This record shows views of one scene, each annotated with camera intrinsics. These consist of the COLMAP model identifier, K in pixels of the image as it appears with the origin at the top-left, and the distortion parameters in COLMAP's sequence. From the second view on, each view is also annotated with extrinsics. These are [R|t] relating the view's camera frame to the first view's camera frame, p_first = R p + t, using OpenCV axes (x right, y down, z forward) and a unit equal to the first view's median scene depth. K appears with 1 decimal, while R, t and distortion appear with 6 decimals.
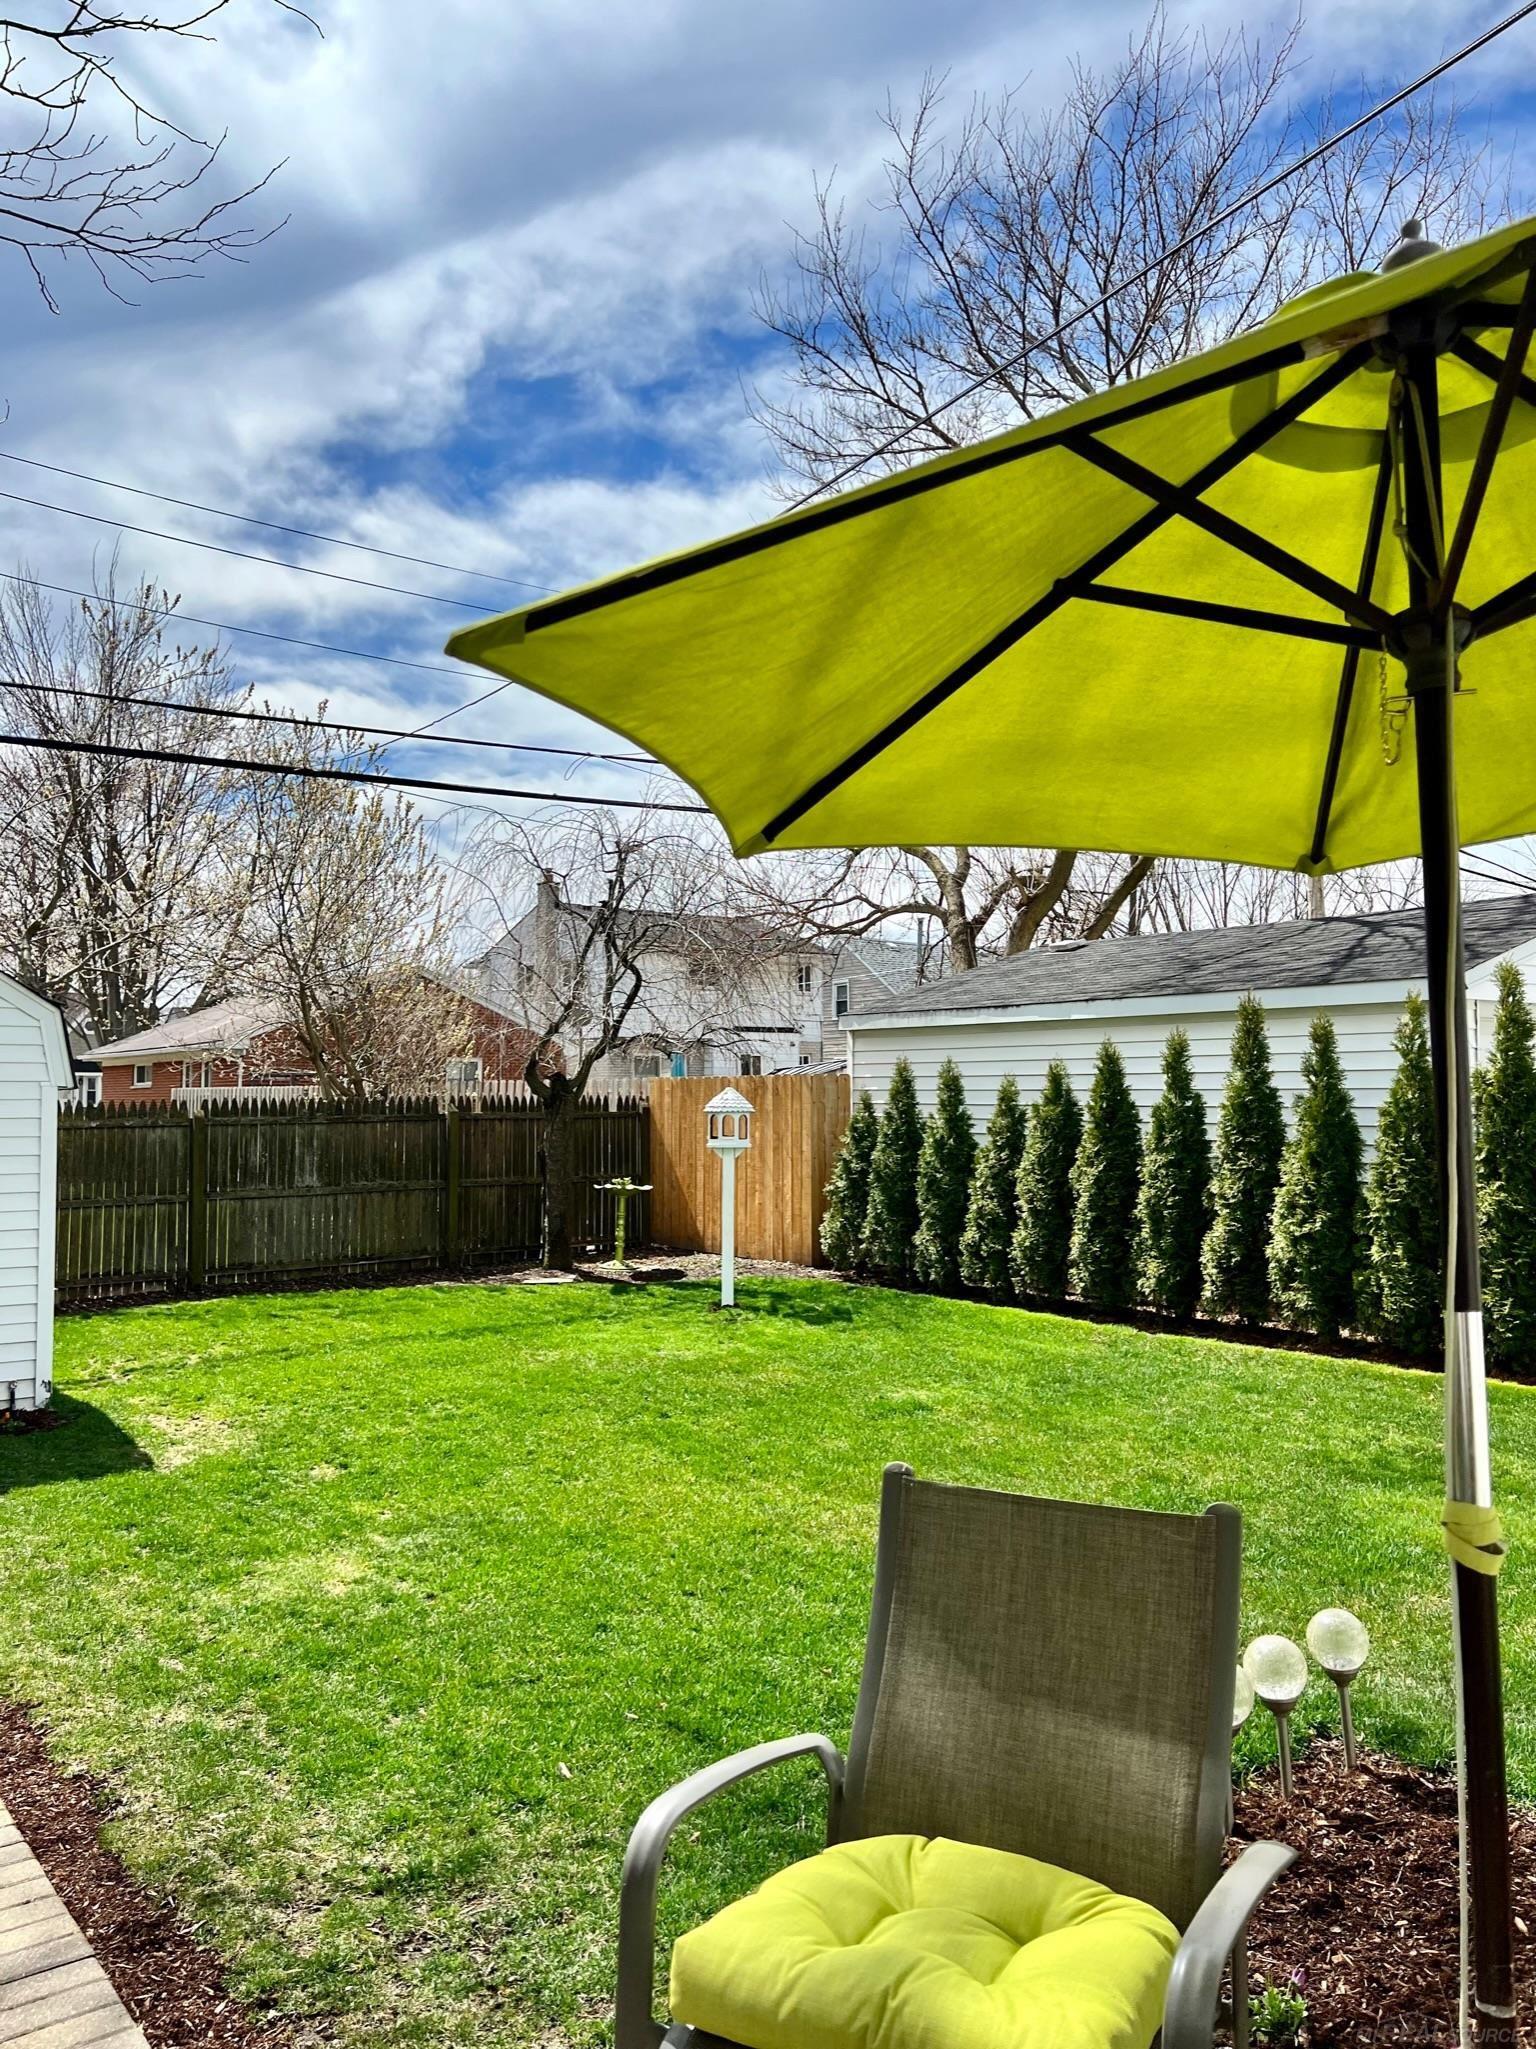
lens RADIAL K [[1539.9, 0, 768.4], [0, 1539.9, 980.4], [0, 0, 1]] dist [0.075011, -0.088668]
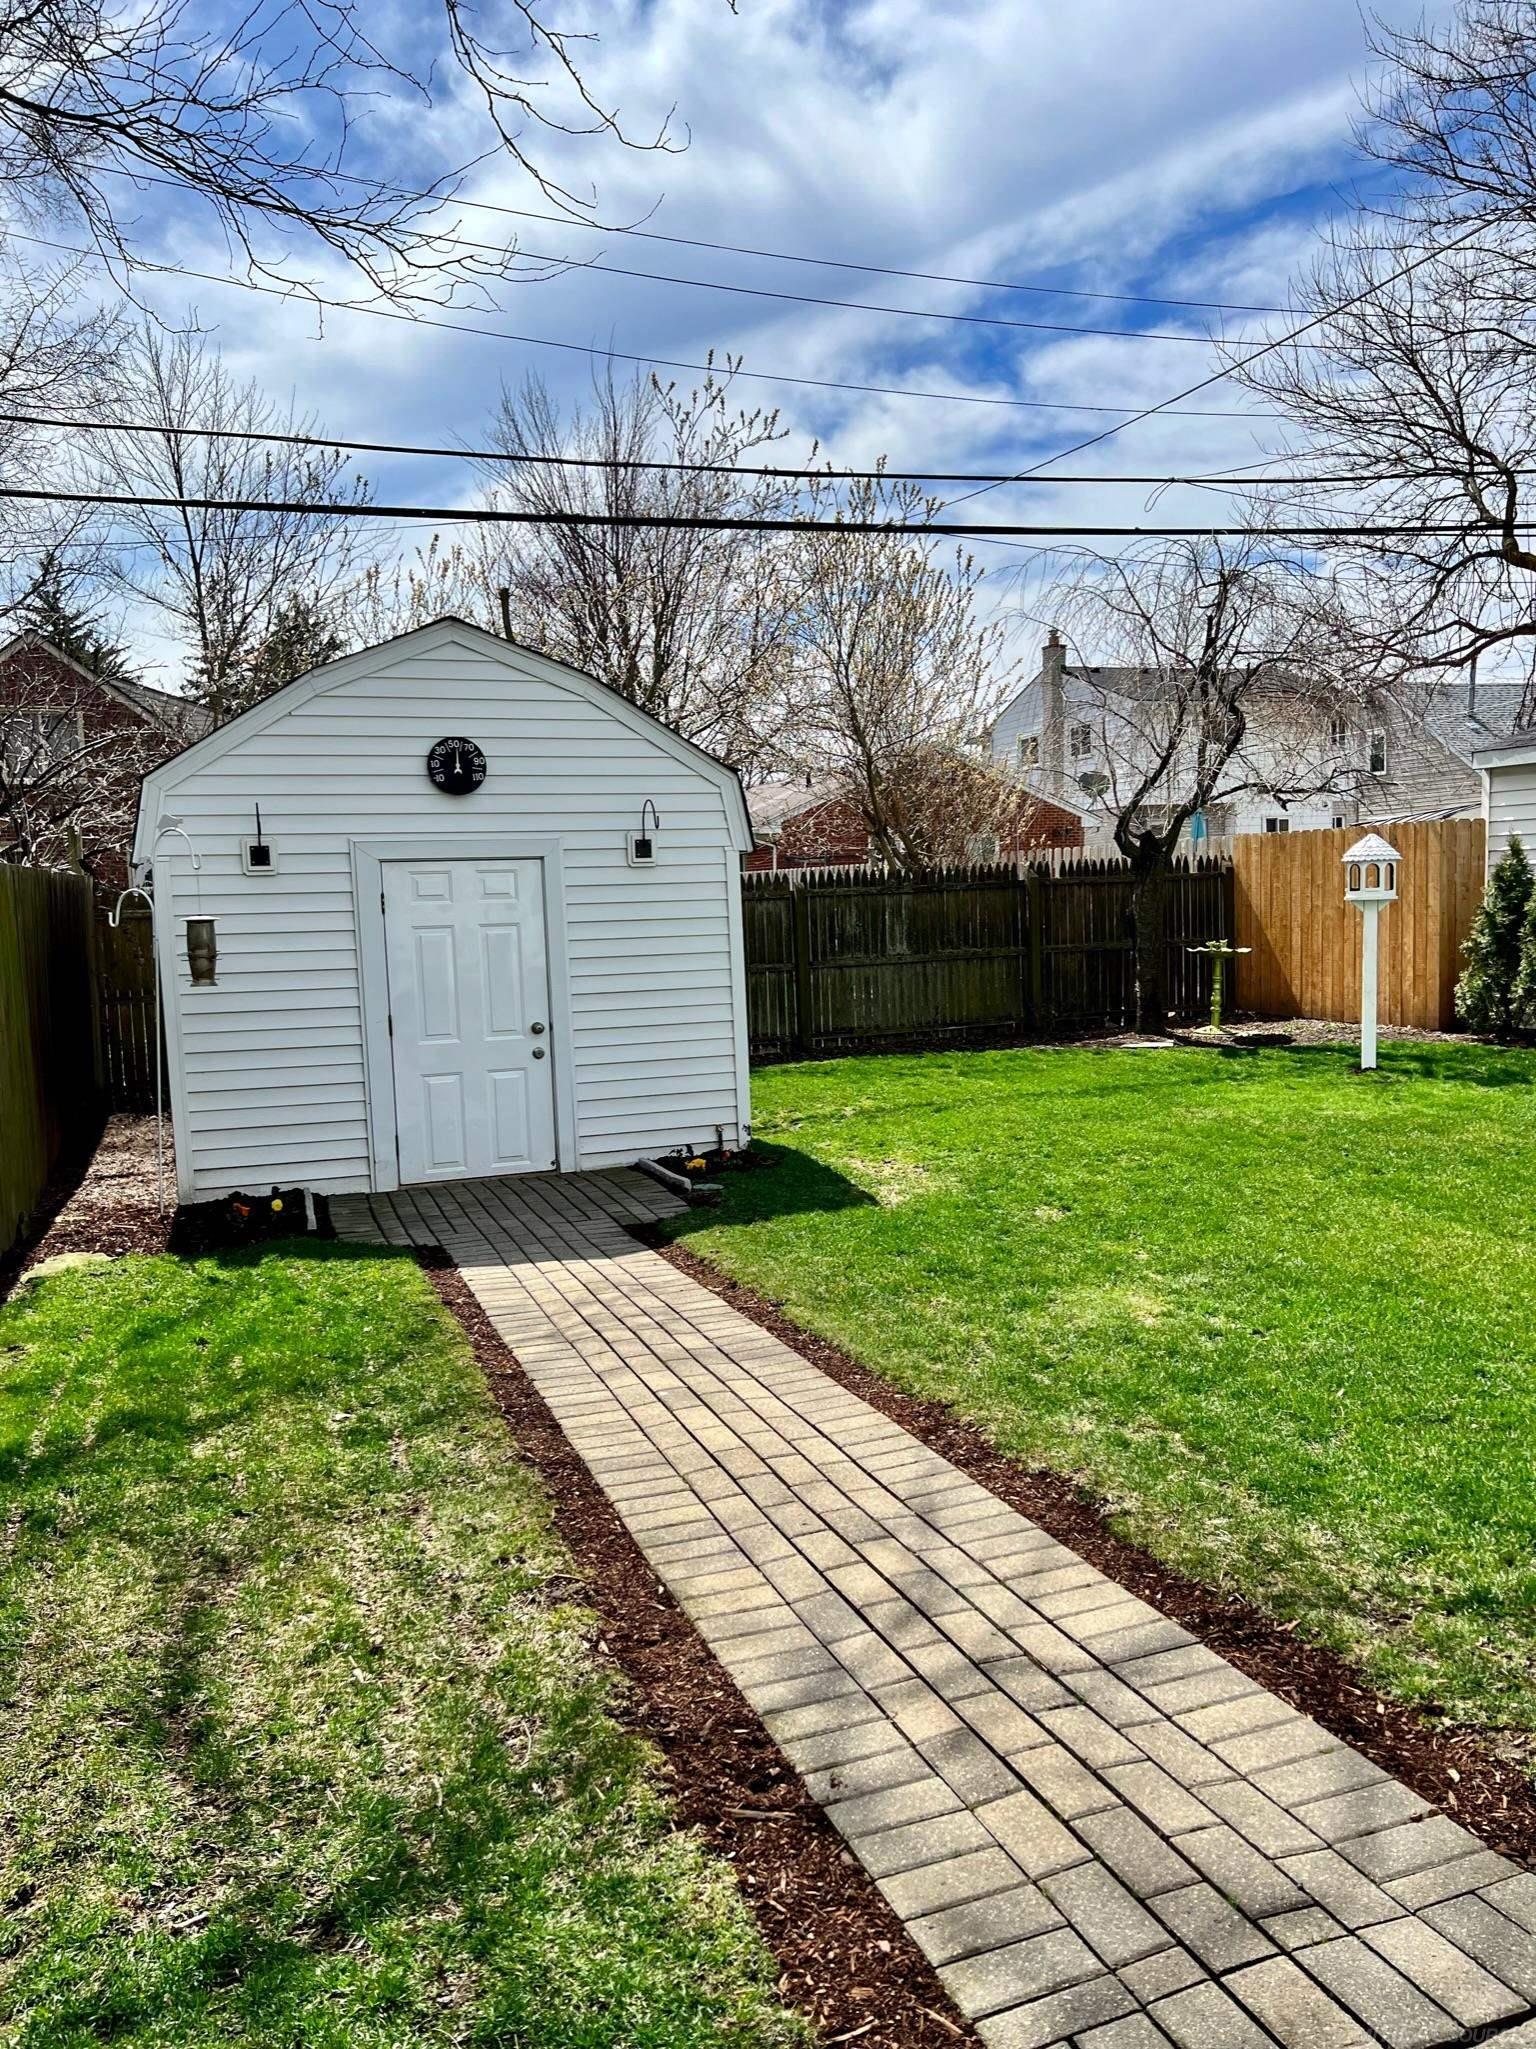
lens RADIAL K [[1543.8, 0, 773.7], [0, 1543.8, 1034.8], [0, 0, 1]] dist [0.090204, -0.145299]
pose [[0.955578, -0.004059, -0.294711, -0.077262], [0.055476, 0.984510, 0.166320, 0.011196], [0.289471, -0.175281, 0.941001, 0.008573]]
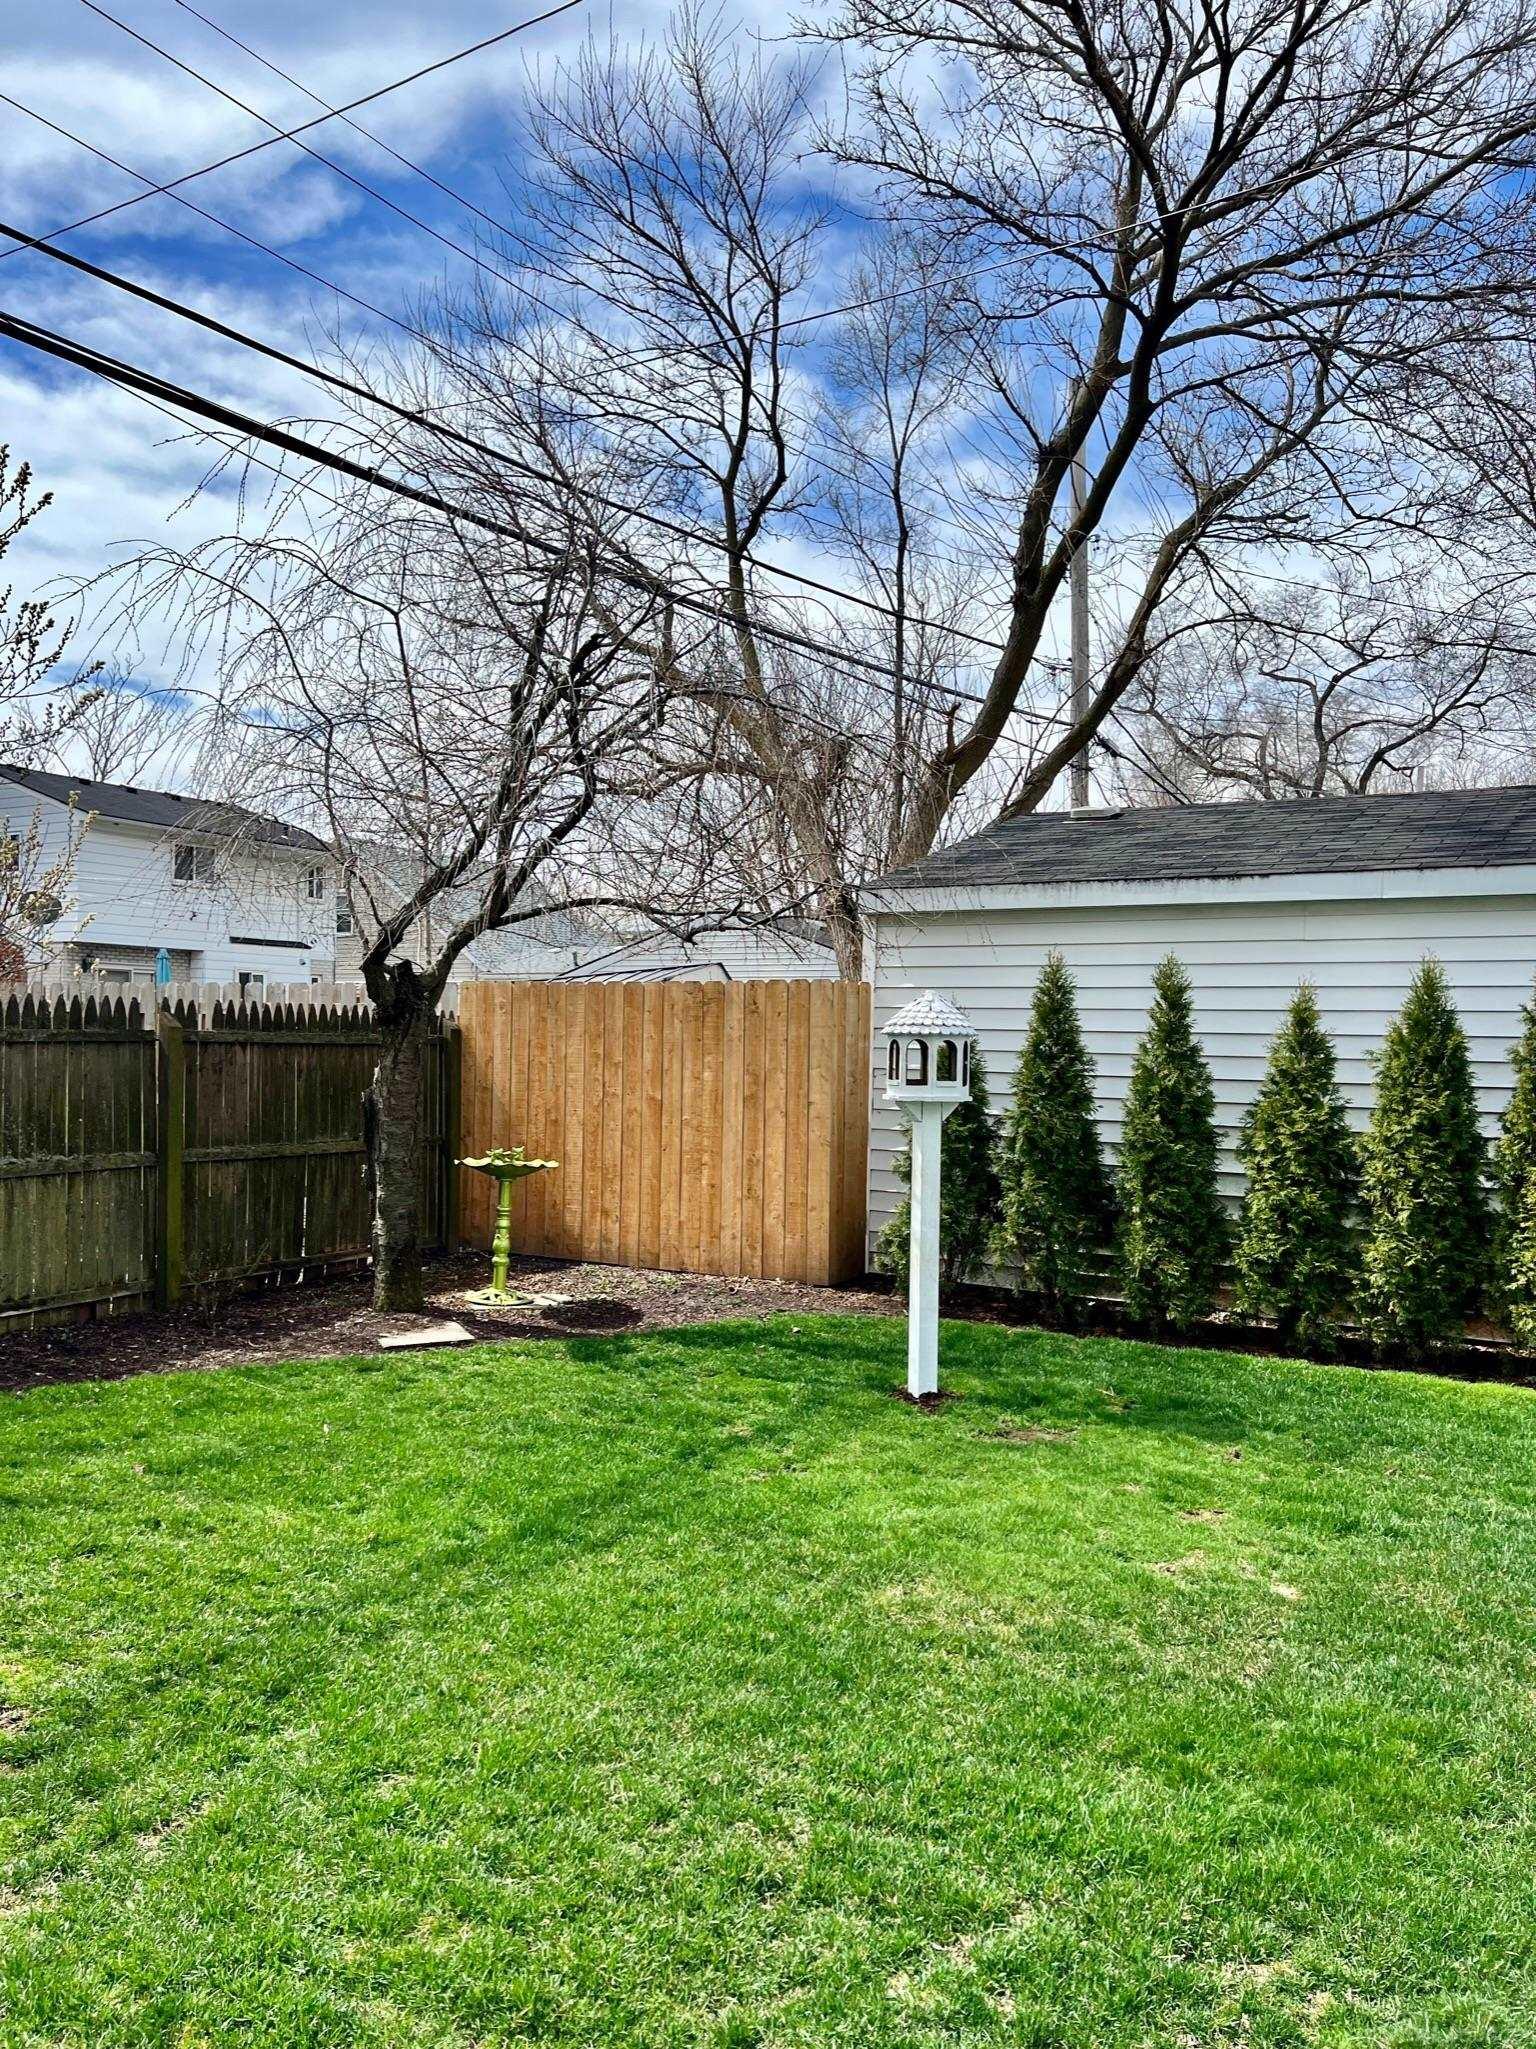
lens RADIAL K [[1543.8, 0, 773.7], [0, 1543.8, 1034.8], [0, 0, 1]] dist [0.090204, -0.145299]
pose [[0.921013, 0.019455, 0.389045, -0.239380], [-0.048415, 0.996725, 0.064771, 0.044808], [-0.386511, -0.078490, 0.918939, 0.444979]]
